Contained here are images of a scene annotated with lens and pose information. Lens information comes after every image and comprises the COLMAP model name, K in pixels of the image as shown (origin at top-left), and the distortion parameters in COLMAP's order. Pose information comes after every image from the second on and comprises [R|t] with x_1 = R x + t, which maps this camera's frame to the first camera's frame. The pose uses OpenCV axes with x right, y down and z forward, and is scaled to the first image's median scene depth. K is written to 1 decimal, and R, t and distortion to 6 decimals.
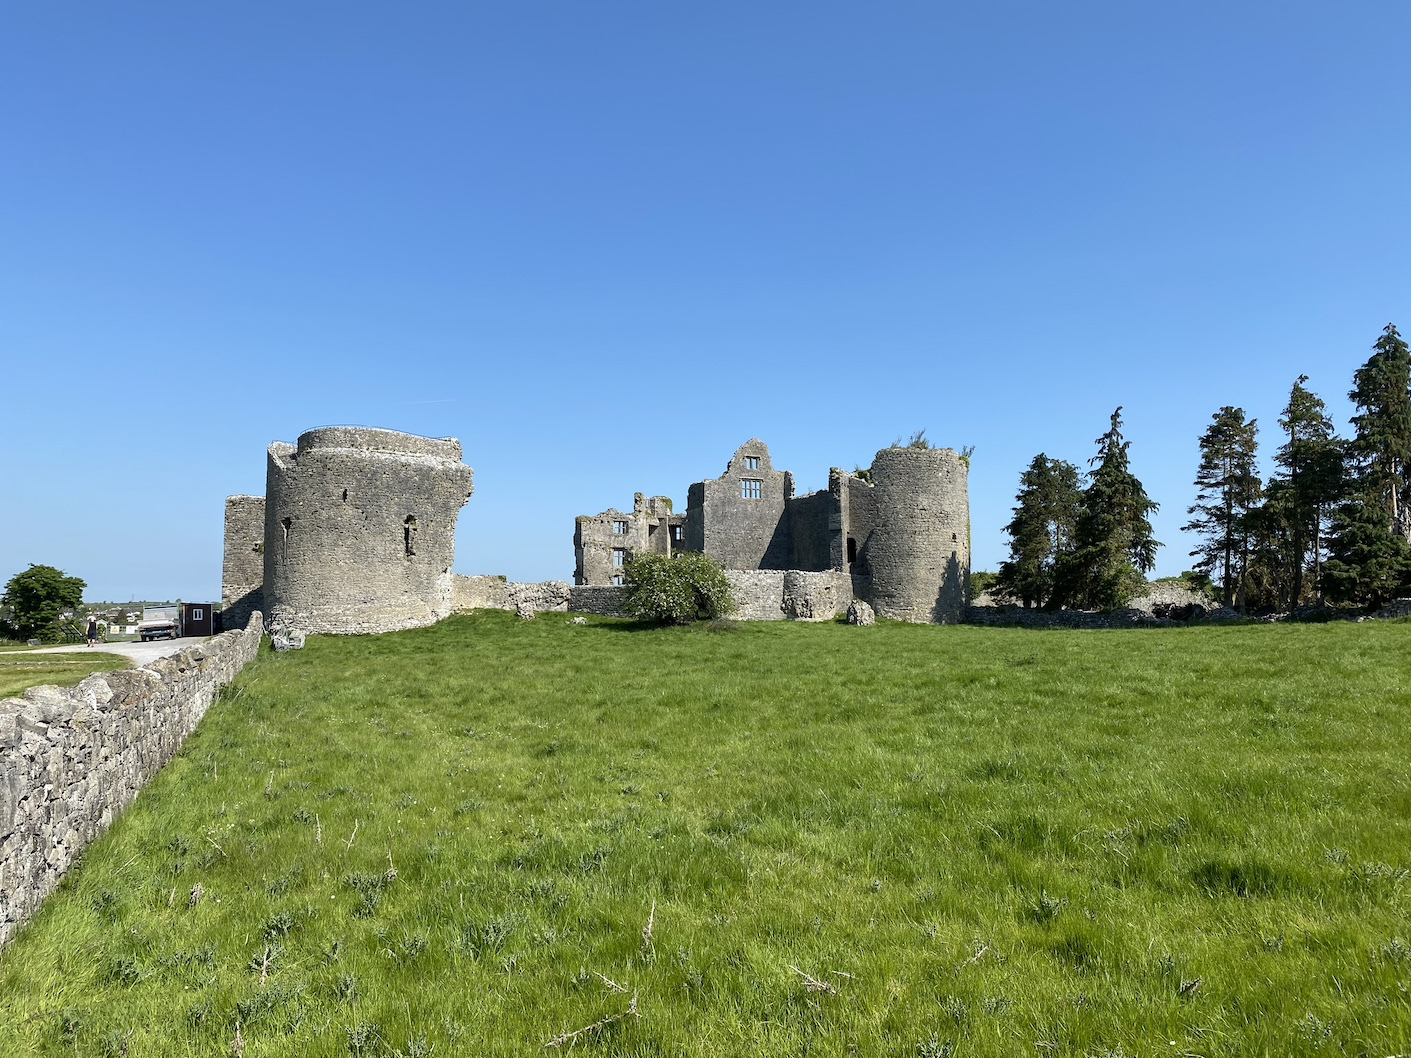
lens RADIAL K [[1059.1, 0, 699.6], [0, 1059.1, 526.7], [0, 0, 1]] dist [0.100126, -0.208148]
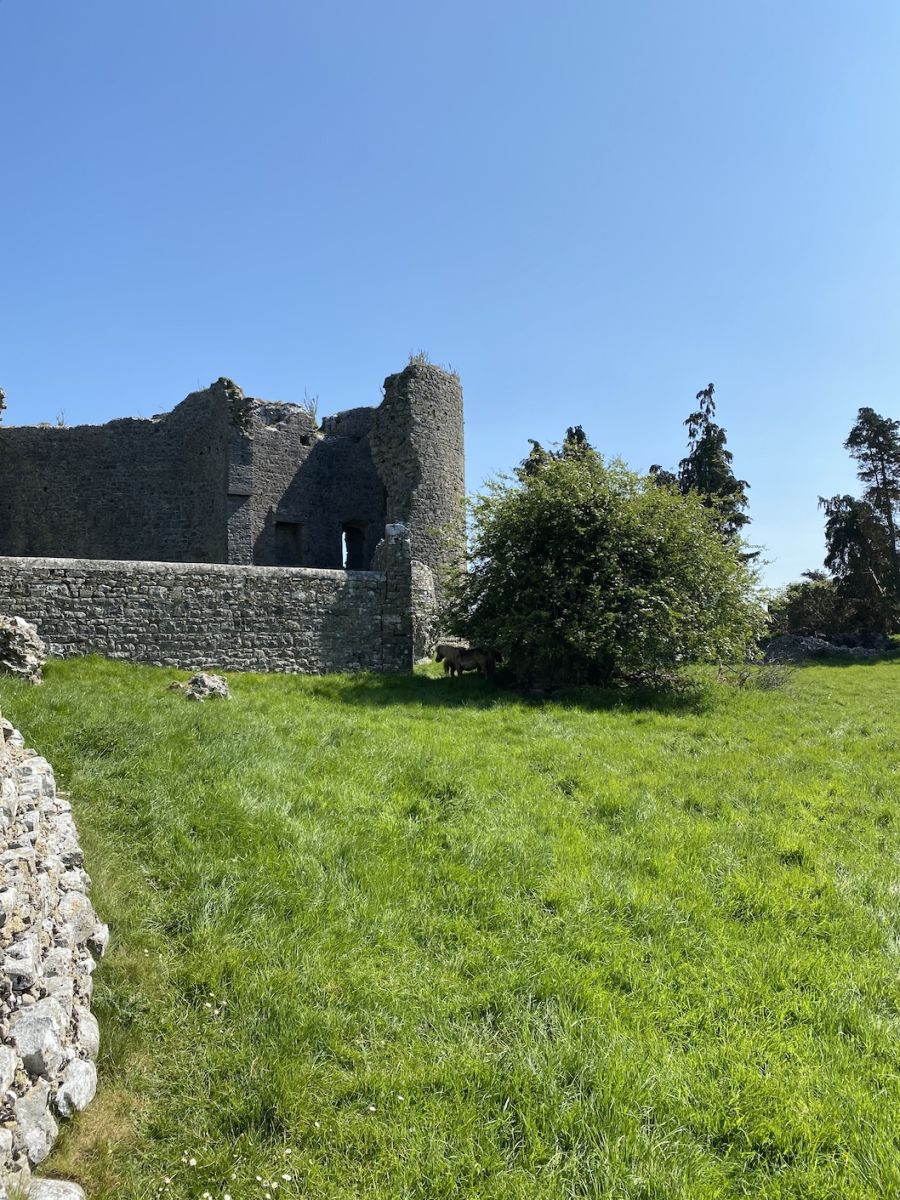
lens RADIAL K [[900.7, 0, 450.0], [0, 900.7, 600.0], [0, 0, 1]] dist [0.100126, -0.208148]
pose [[0.407511, 0.036934, 0.912453, -0.279920], [-0.056123, 0.998306, -0.015344, 0.064971], [-0.911474, -0.044957, 0.408894, 0.824998]]
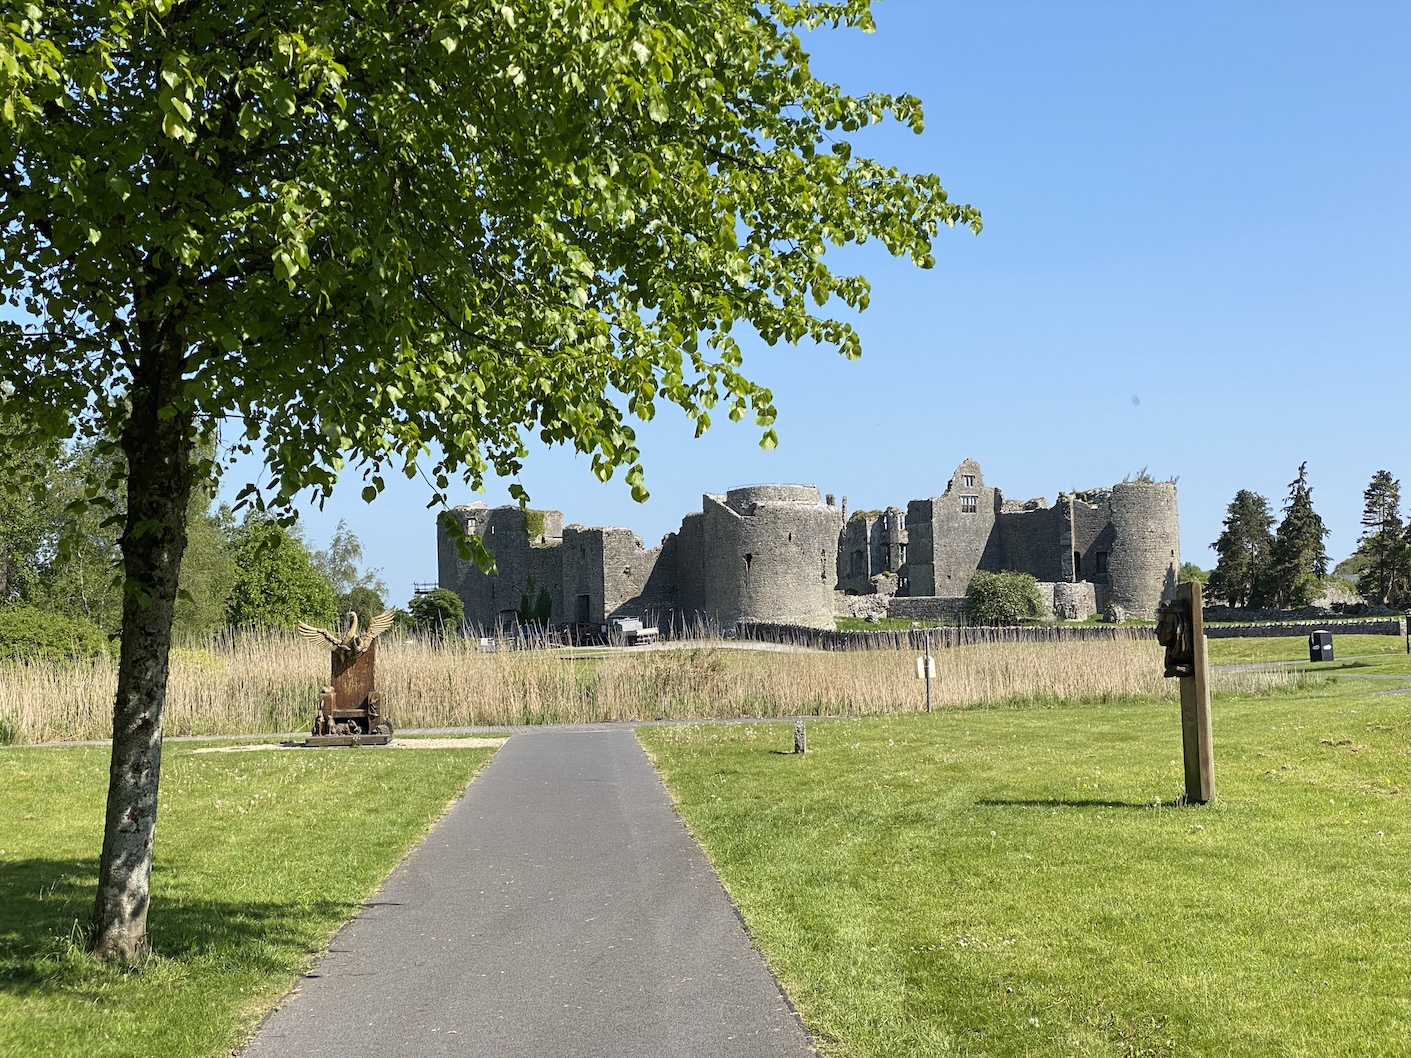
lens RADIAL K [[2086.4, 0, 705.5], [0, 2086.4, 529.0], [0, 0, 1]] dist [0.080169, -0.017232]
pose [[0.984099, -0.013937, 0.177071, -0.789027], [0.007541, 0.999296, 0.036745, -0.120607], [-0.177458, -0.034825, 0.983512, -1.420180]]
